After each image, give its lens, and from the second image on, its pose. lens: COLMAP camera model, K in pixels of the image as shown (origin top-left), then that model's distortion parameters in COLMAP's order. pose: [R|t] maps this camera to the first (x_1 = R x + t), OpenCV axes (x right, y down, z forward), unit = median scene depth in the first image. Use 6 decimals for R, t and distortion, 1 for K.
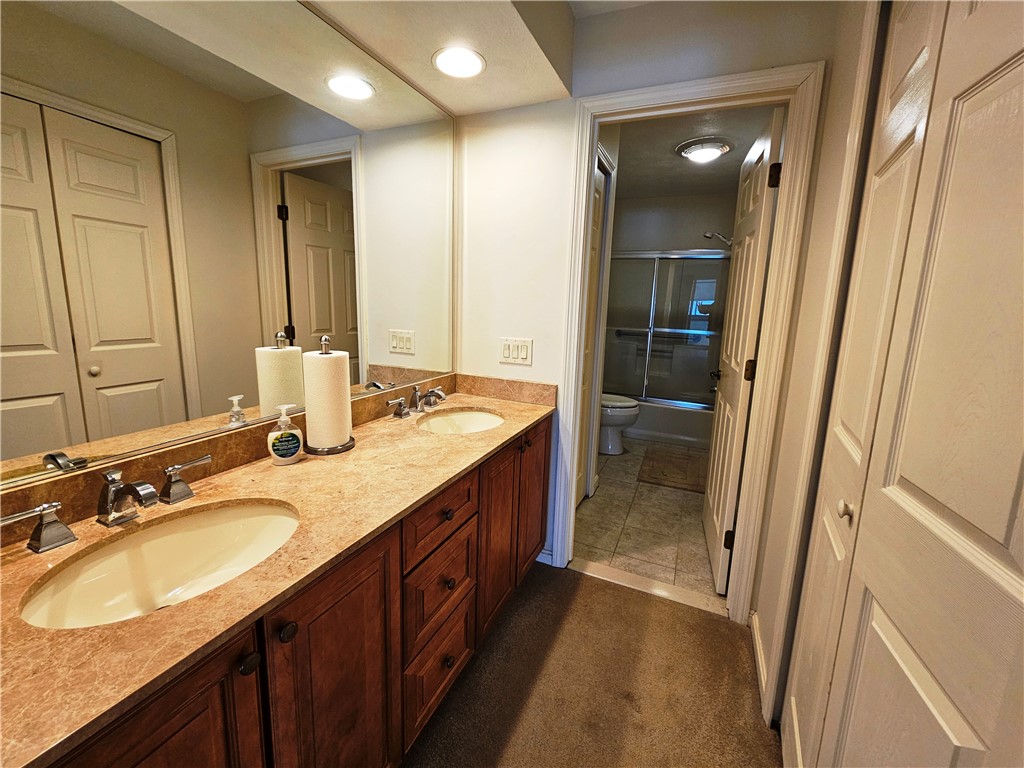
lens RADIAL K [[419.0, 0, 517.0], [0, 419.0, 379.1], [0, 0, 1]] dist [0.002014, -0.000394]
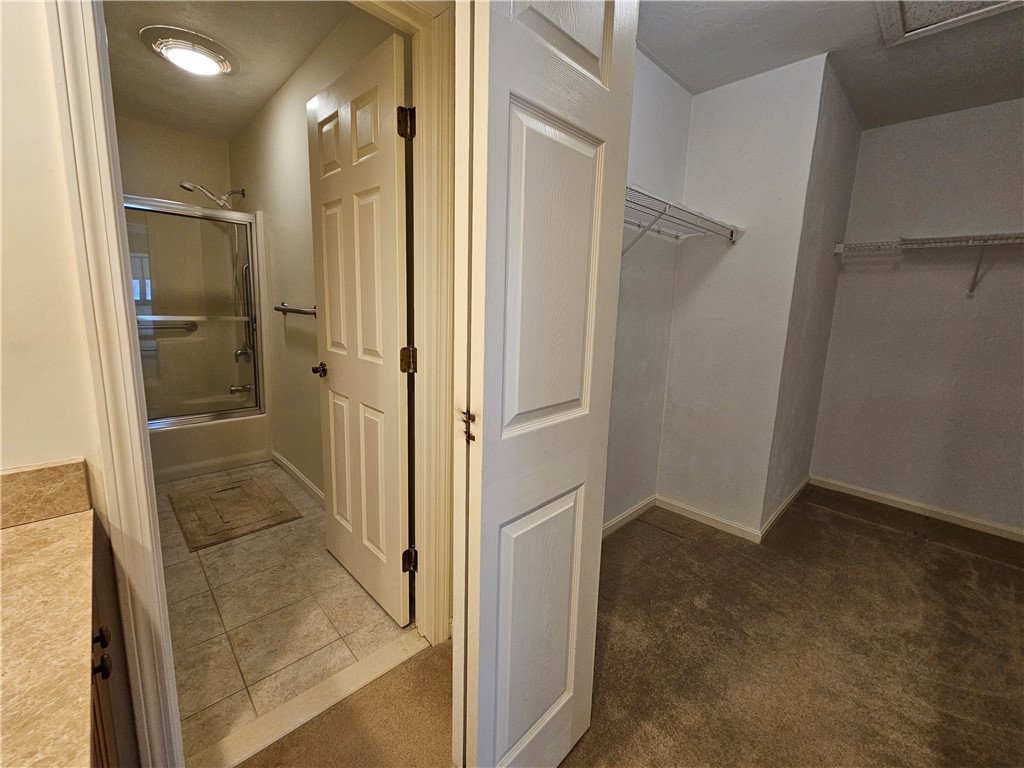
lens RADIAL K [[419.0, 0, 518.6], [0, 419.0, 373.9], [0, 0, 1]] dist [0.002014, -0.000394]
pose [[0.373158, -0.174932, 0.911127, -0.093583], [0.144864, 0.981004, 0.129018, -0.052067], [-0.916388, 0.083846, 0.391411, 0.355572]]
